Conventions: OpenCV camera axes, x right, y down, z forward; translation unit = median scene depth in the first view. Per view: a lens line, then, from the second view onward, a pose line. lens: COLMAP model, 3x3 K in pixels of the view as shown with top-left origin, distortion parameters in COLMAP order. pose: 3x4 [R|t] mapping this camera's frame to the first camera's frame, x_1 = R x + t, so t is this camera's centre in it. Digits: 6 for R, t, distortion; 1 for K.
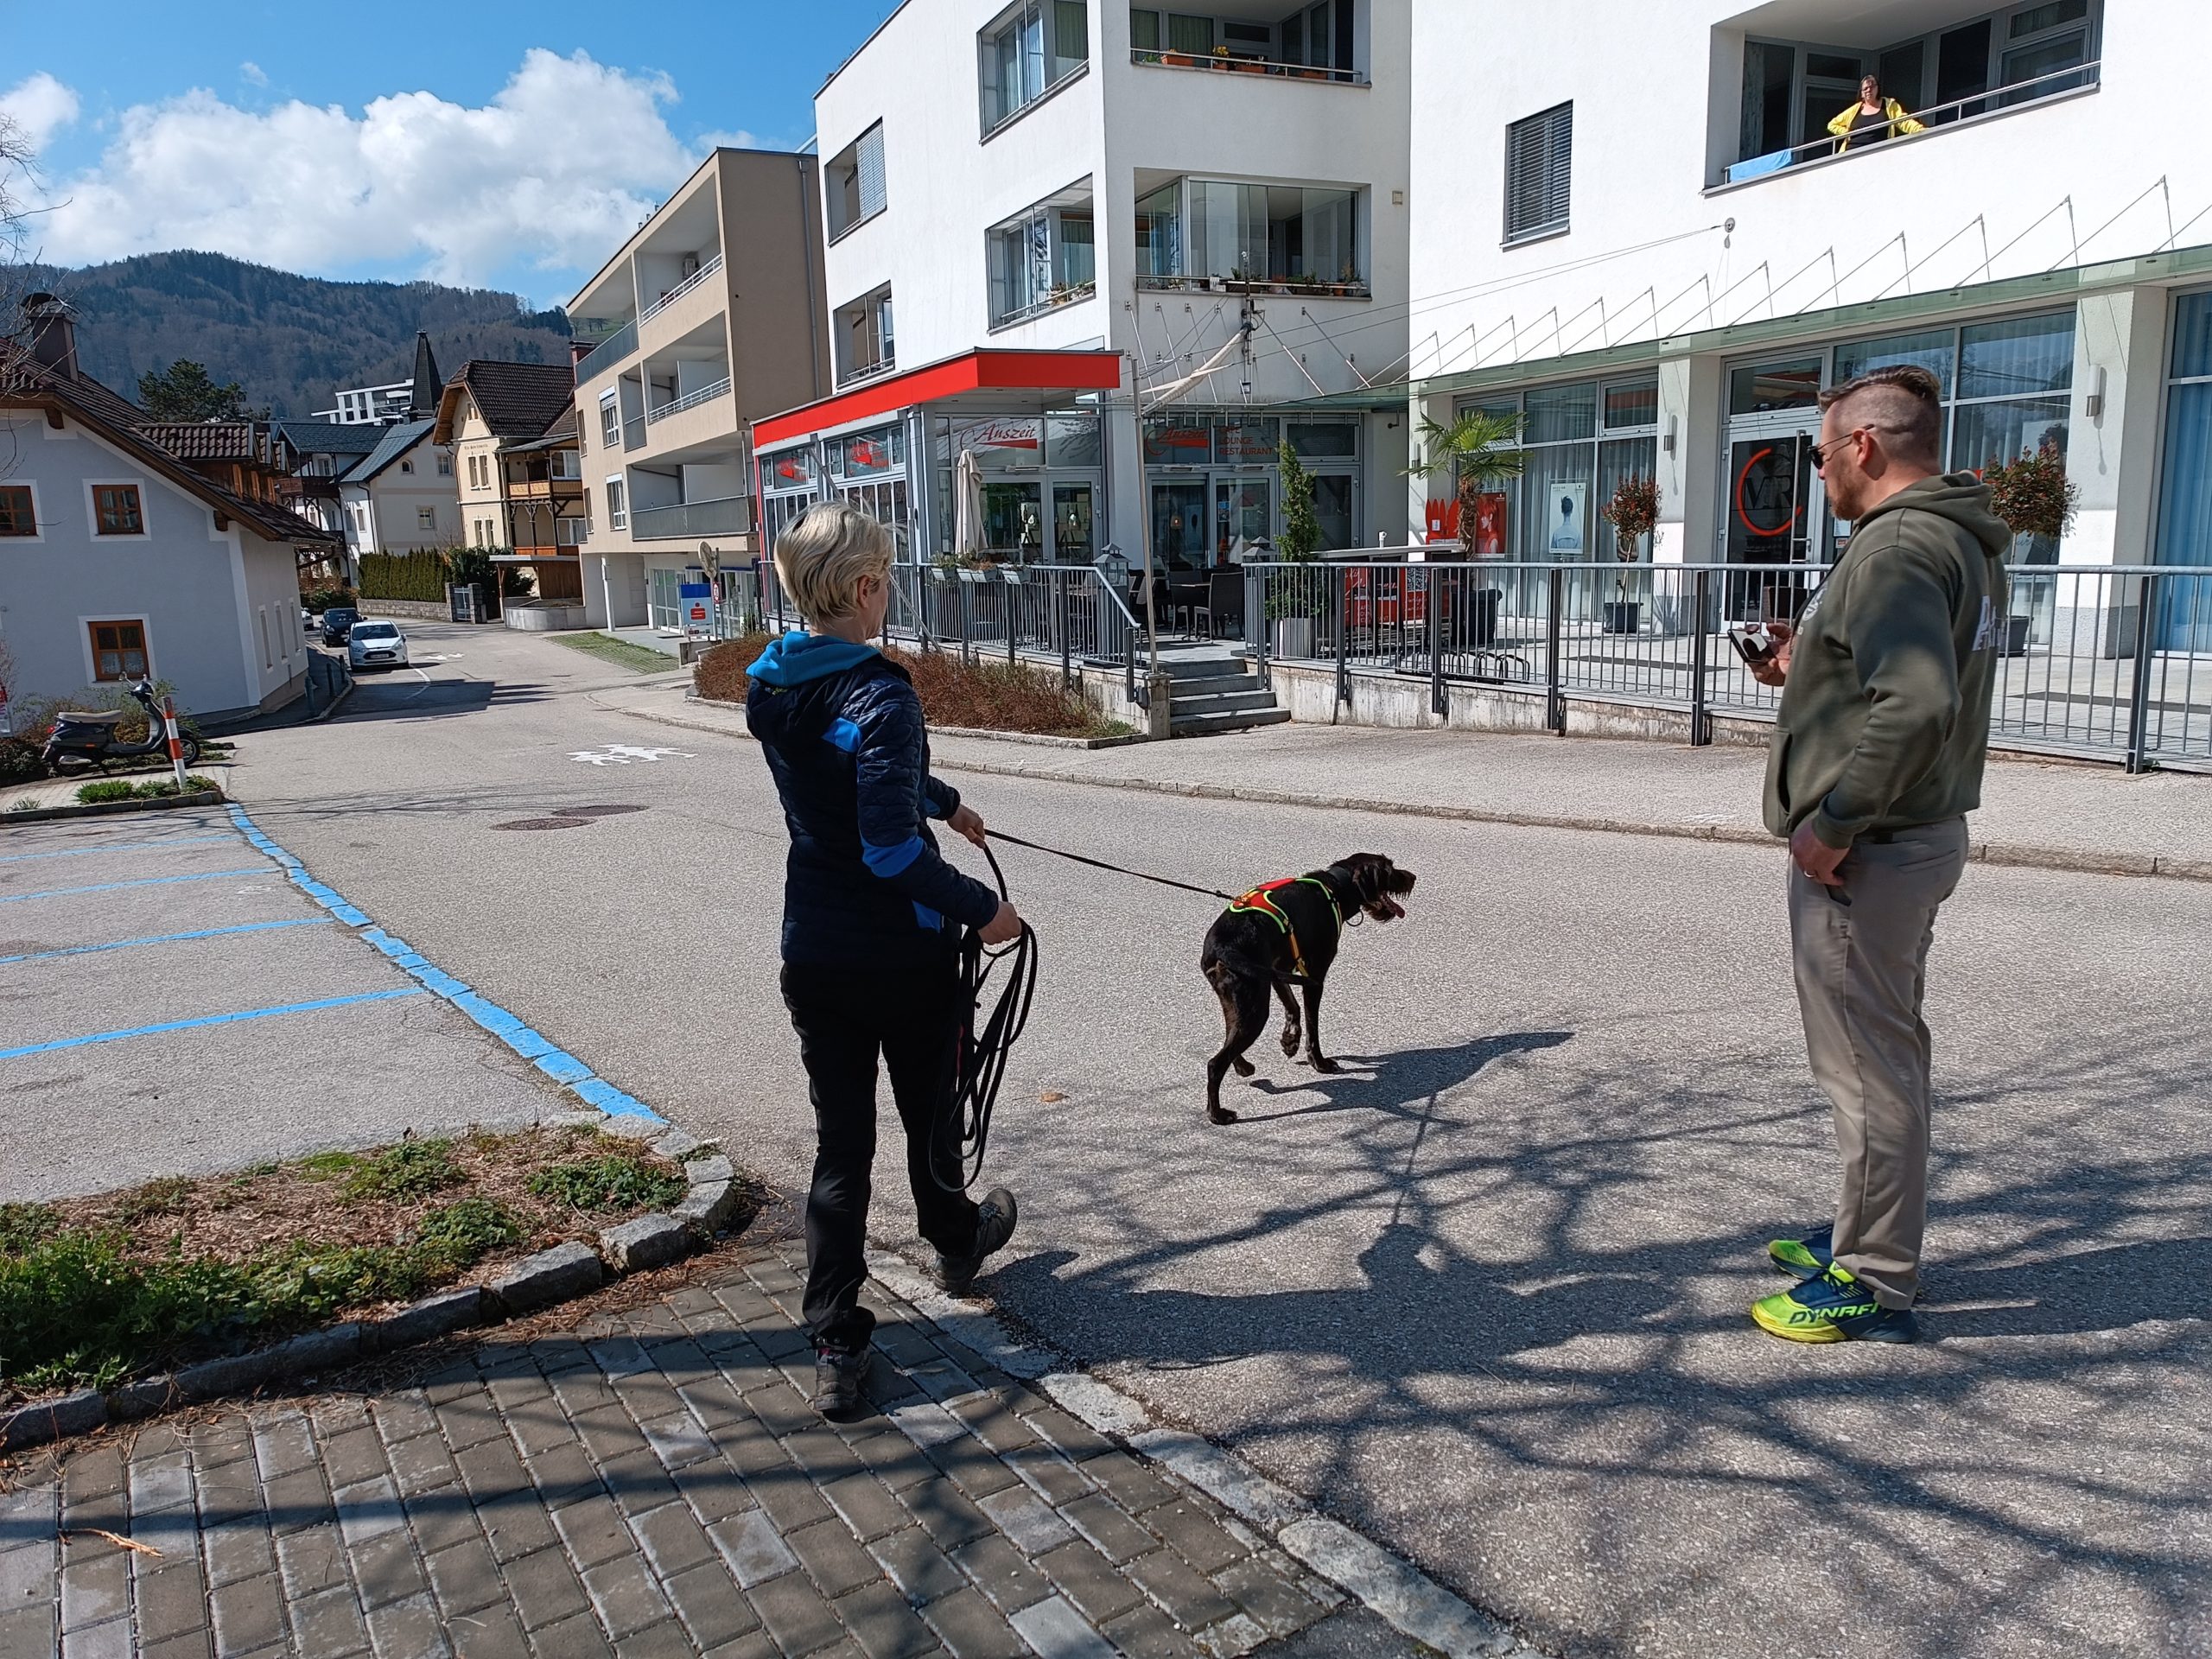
lens RADIAL K [[1733.2, 0, 1185.6], [0, 1733.2, 839.3], [0, 0, 1]] dist [0.003066, -0.005316]
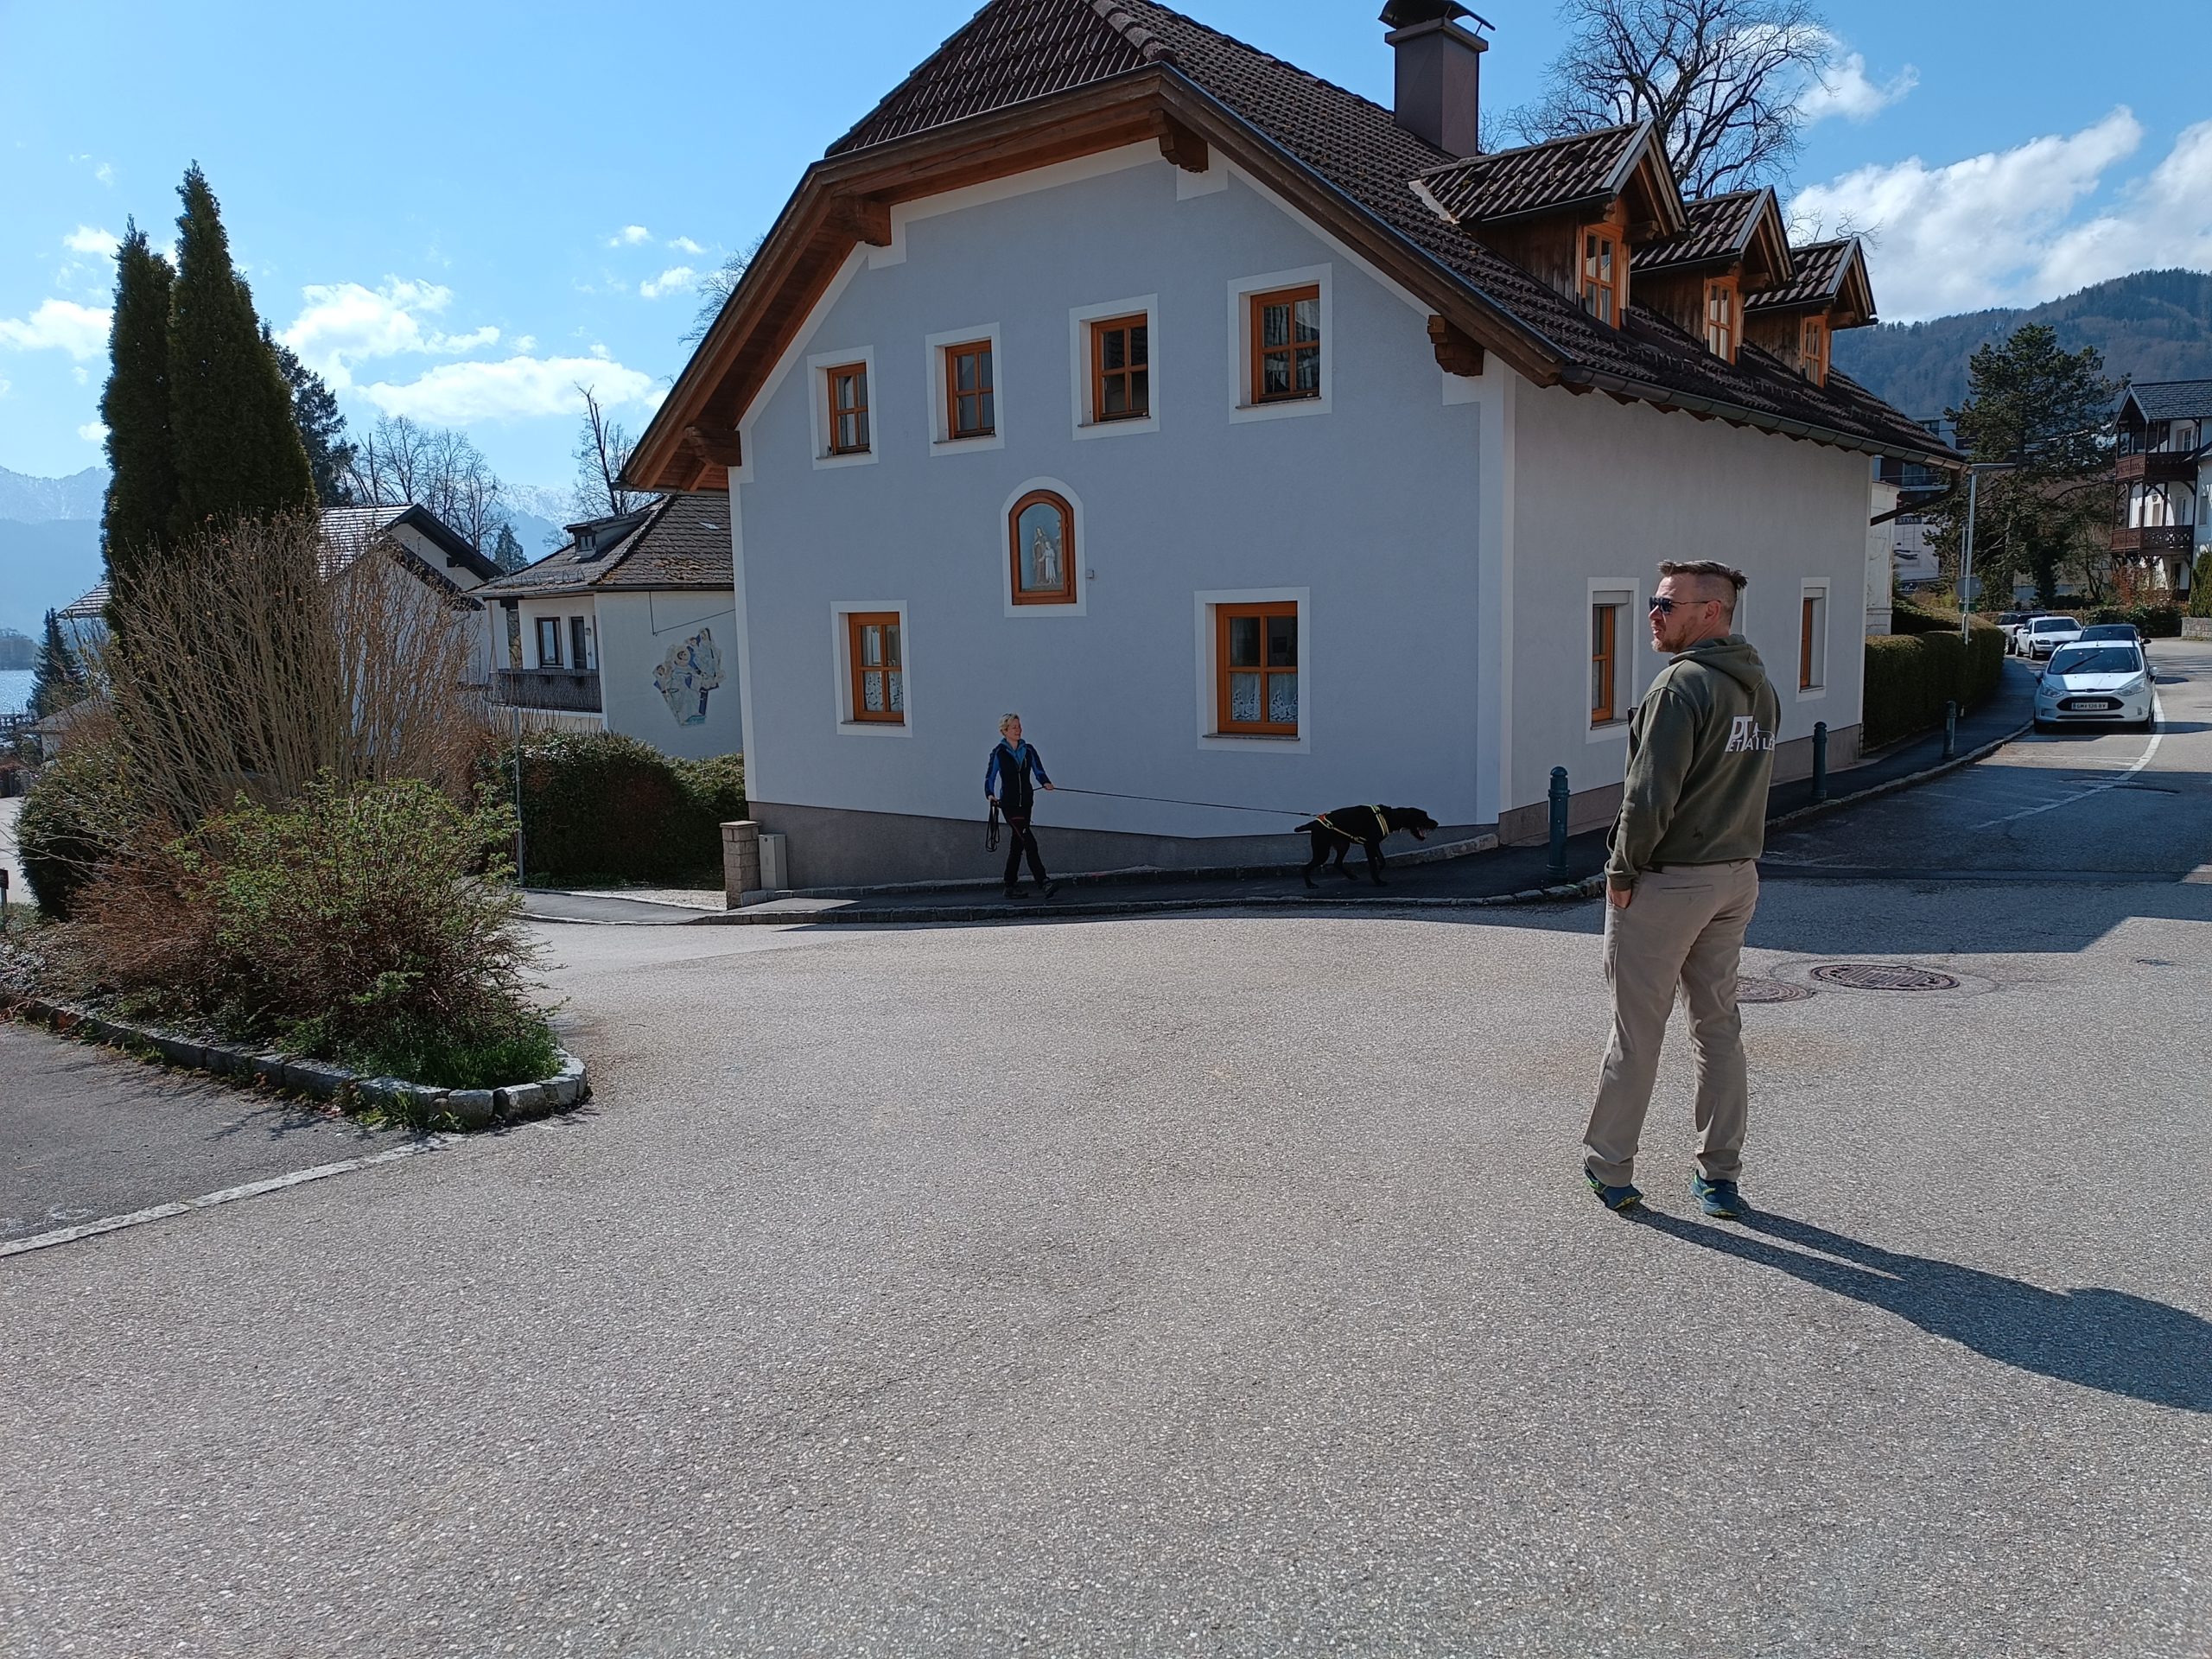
lens RADIAL K [[1587.6, 0, 1106.0], [0, 1587.6, 829.5], [0, 0, 1]] dist [0.041183, -0.036342]
pose [[0.476484, 0.131399, -0.869309, -0.181721], [-0.143484, 0.987134, 0.070562, -0.061349], [0.867396, 0.091110, 0.489207, 0.515843]]
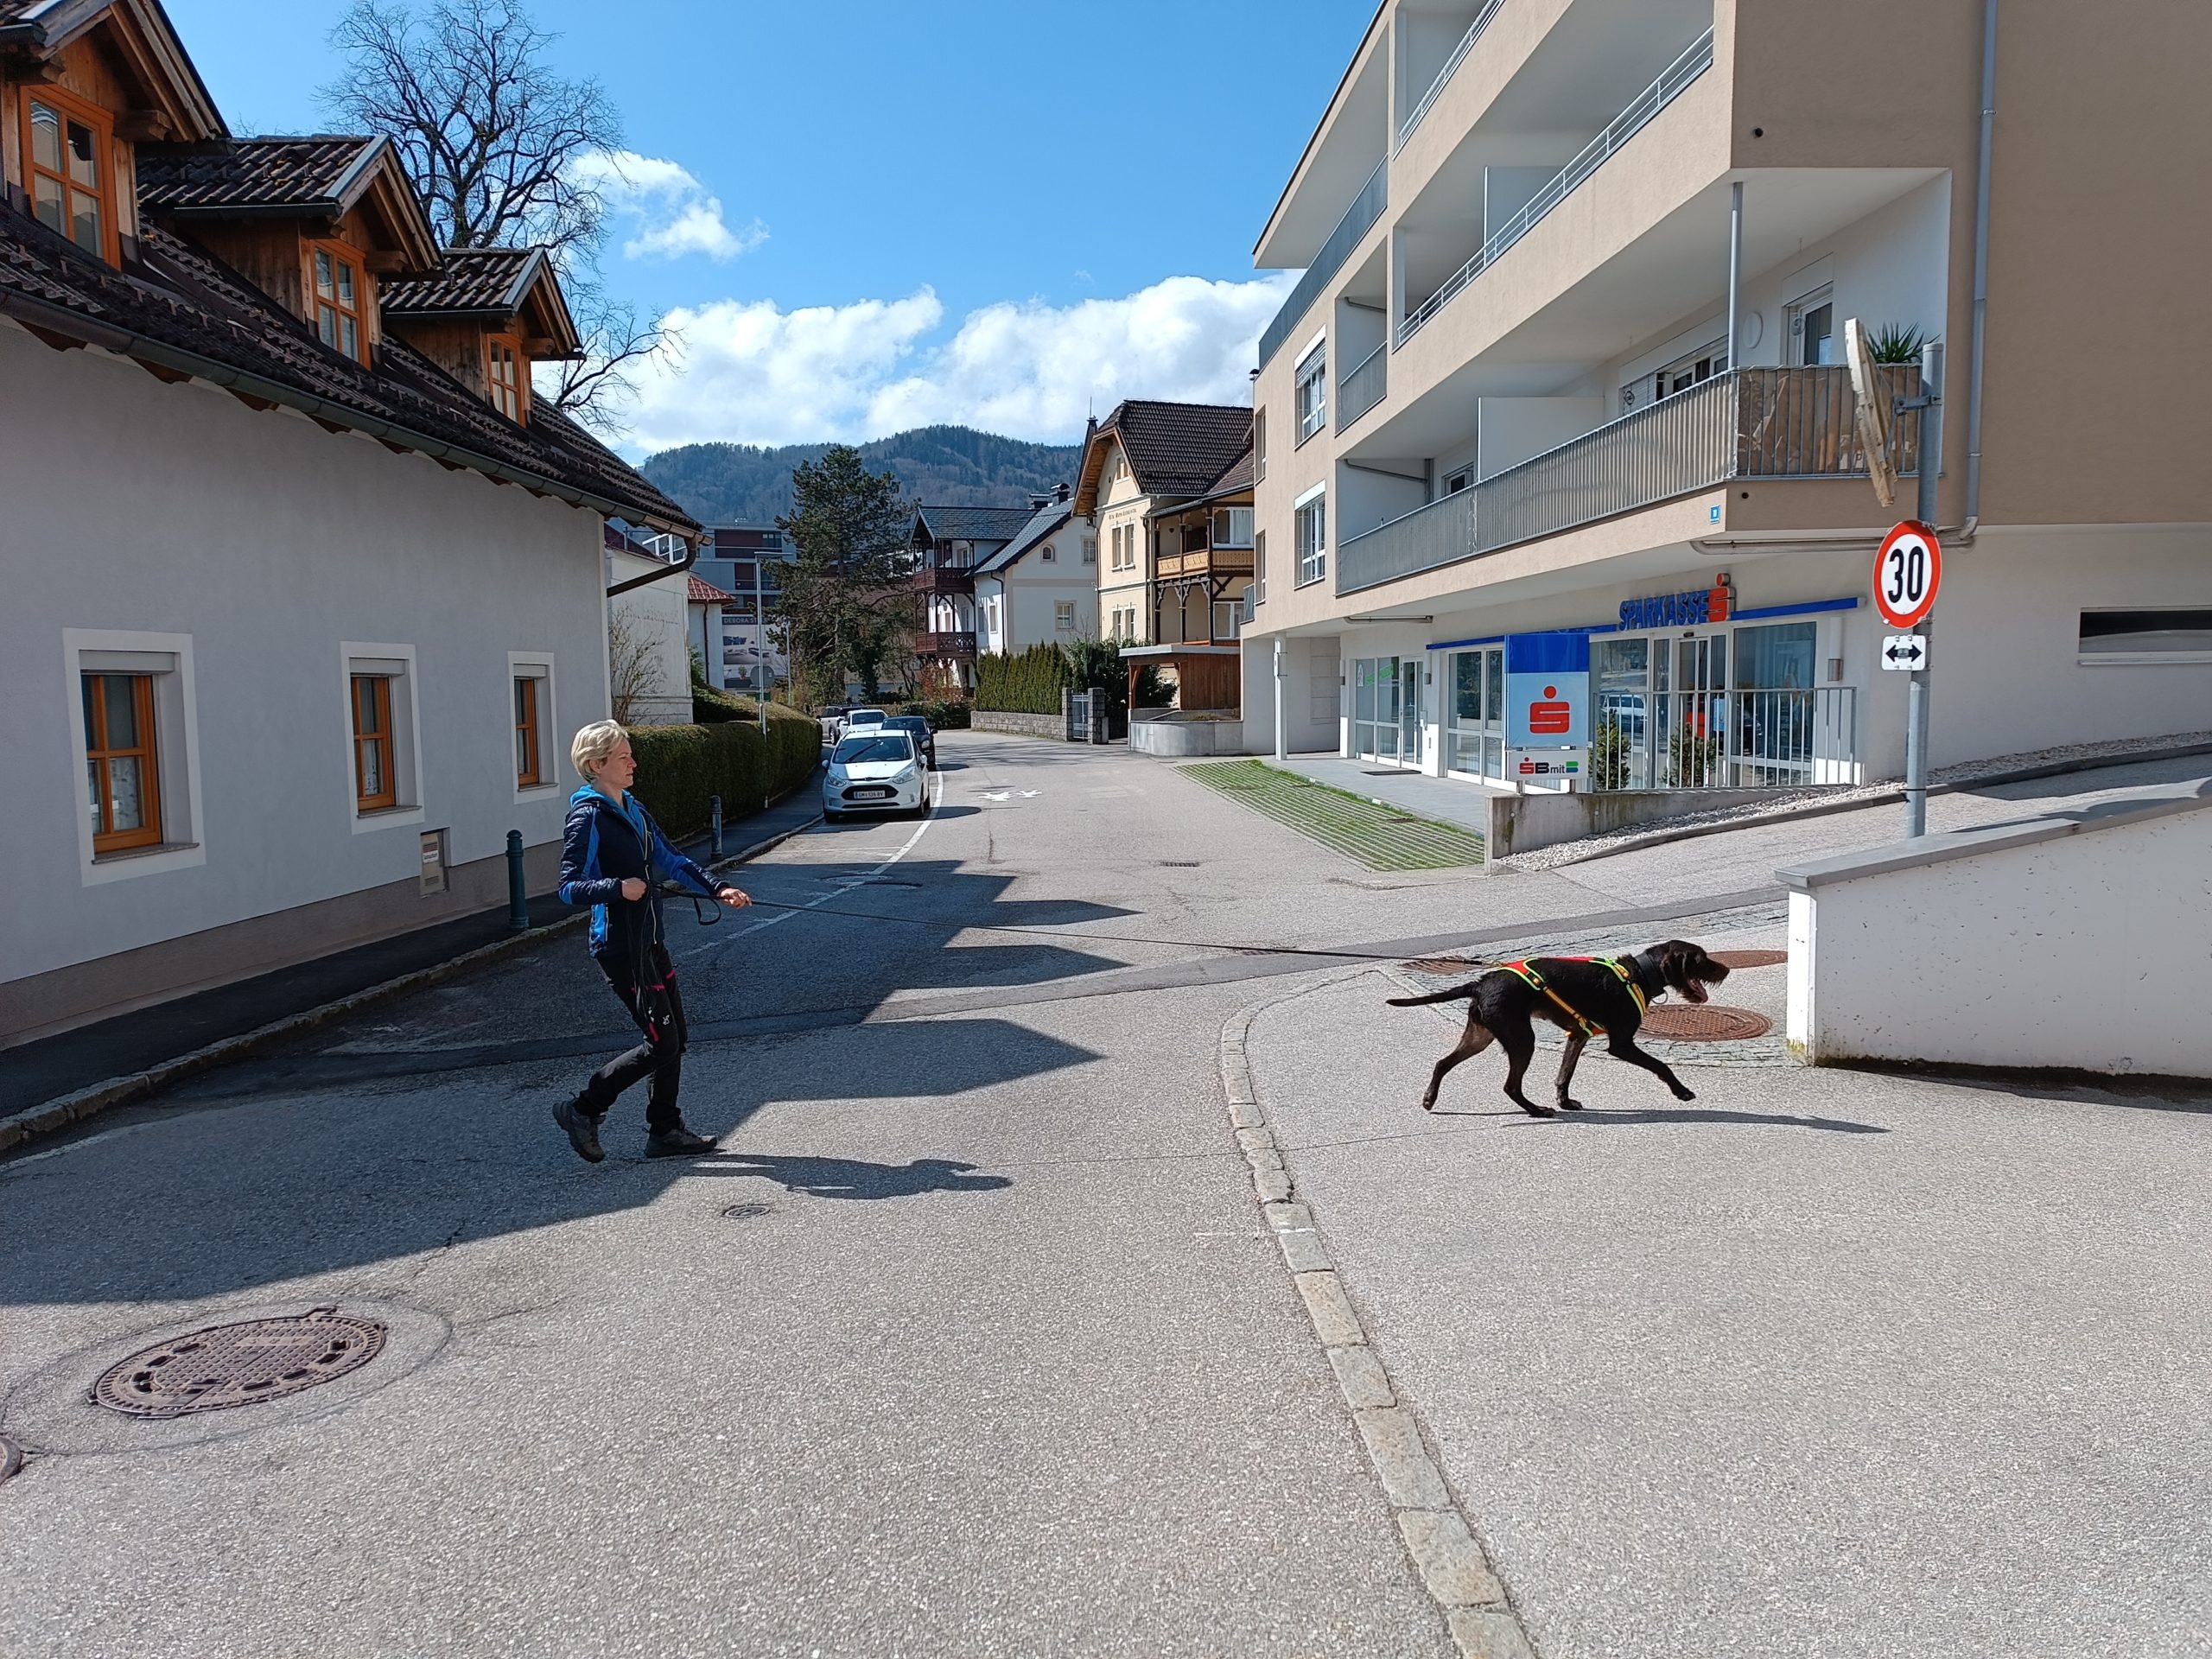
lens RADIAL K [[1587.6, 0, 1106.0], [0, 1587.6, 829.5], [0, 0, 1]] dist [0.041183, -0.036342]
pose [[0.914526, 0.046469, -0.401850, -0.208534], [-0.078241, 0.994941, -0.063007, -0.071821], [0.396889, 0.089063, 0.913535, 0.600902]]
